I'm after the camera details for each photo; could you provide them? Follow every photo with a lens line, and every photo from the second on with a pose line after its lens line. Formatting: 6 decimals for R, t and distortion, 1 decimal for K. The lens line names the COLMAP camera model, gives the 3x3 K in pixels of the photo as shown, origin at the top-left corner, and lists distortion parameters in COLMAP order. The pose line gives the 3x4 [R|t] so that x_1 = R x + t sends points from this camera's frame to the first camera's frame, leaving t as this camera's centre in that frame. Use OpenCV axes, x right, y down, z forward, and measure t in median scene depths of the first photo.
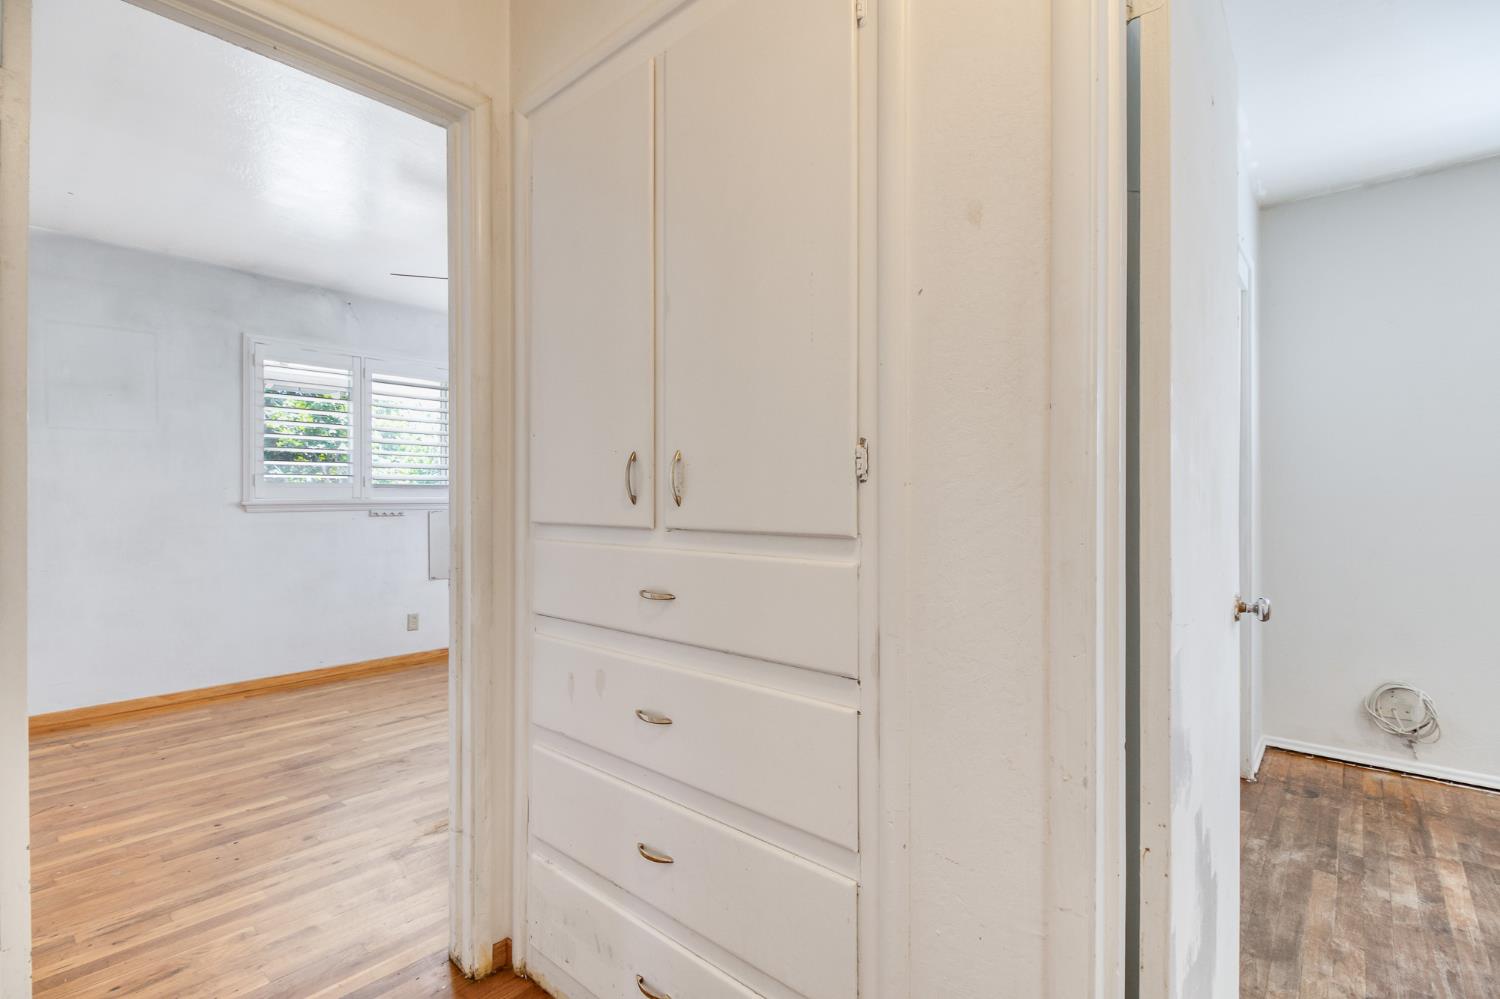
lens RADIAL K [[682.1, 0, 748.0], [0, 682.1, 498.5], [0, 0, 1]] dist [0.005950, -0.006869]
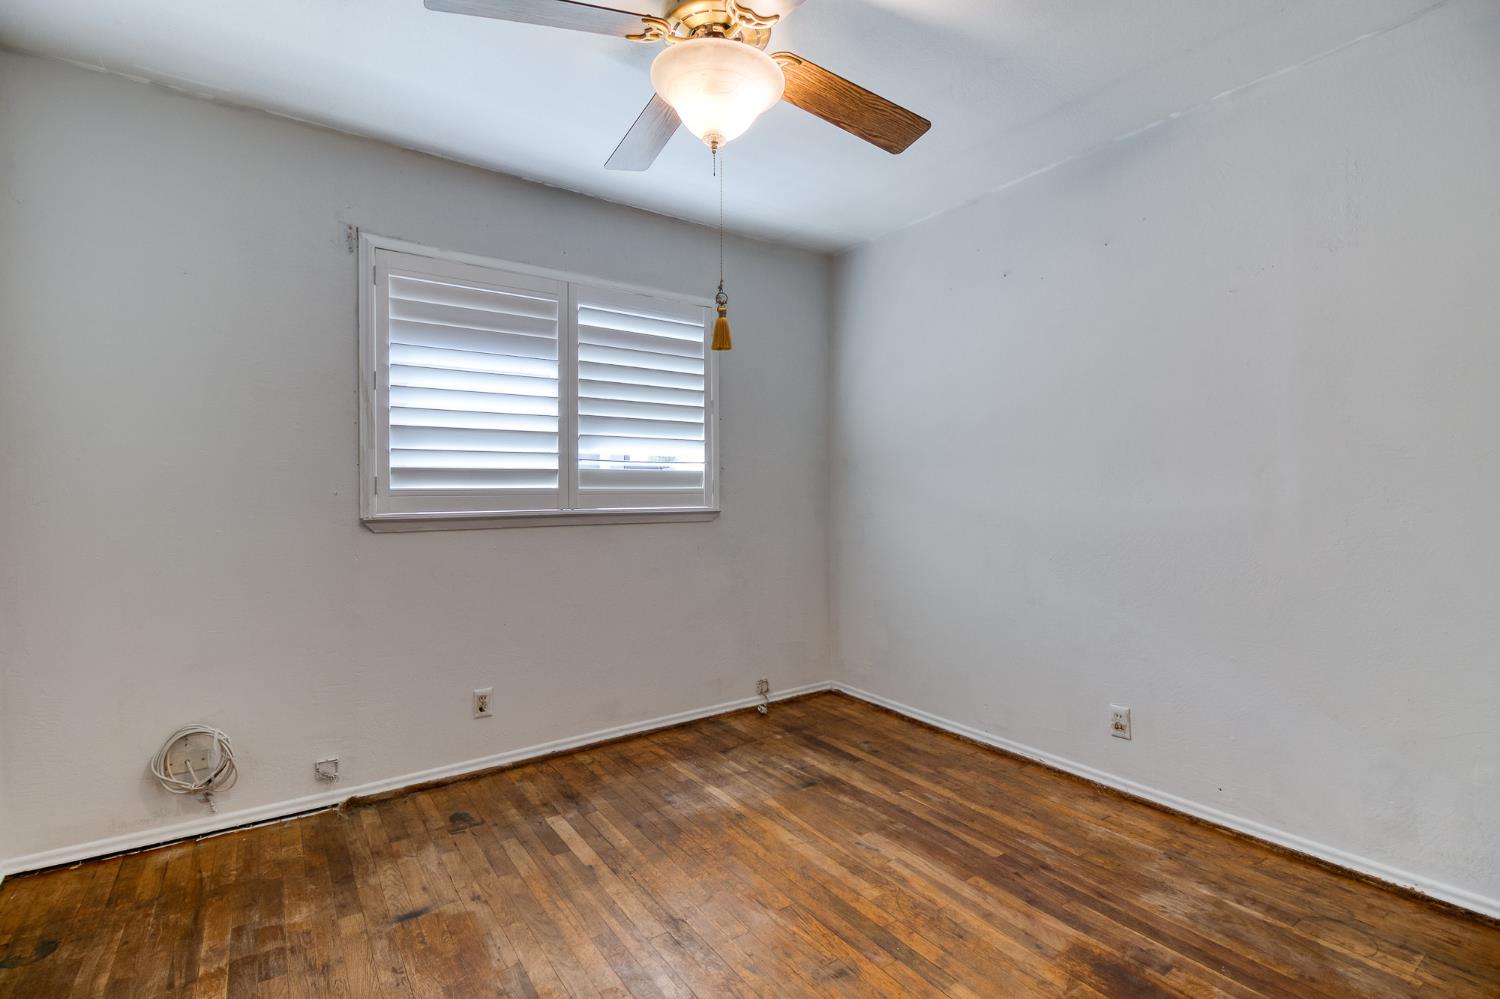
lens RADIAL K [[682.1, 0, 747.9], [0, 682.1, 495.8], [0, 0, 1]] dist [0.005950, -0.006869]
pose [[0.223331, -0.003289, 0.974737, 0.329194], [-0.001697, 0.999991, 0.003763, -0.004059], [-0.974741, -0.002494, 0.223324, 0.191847]]
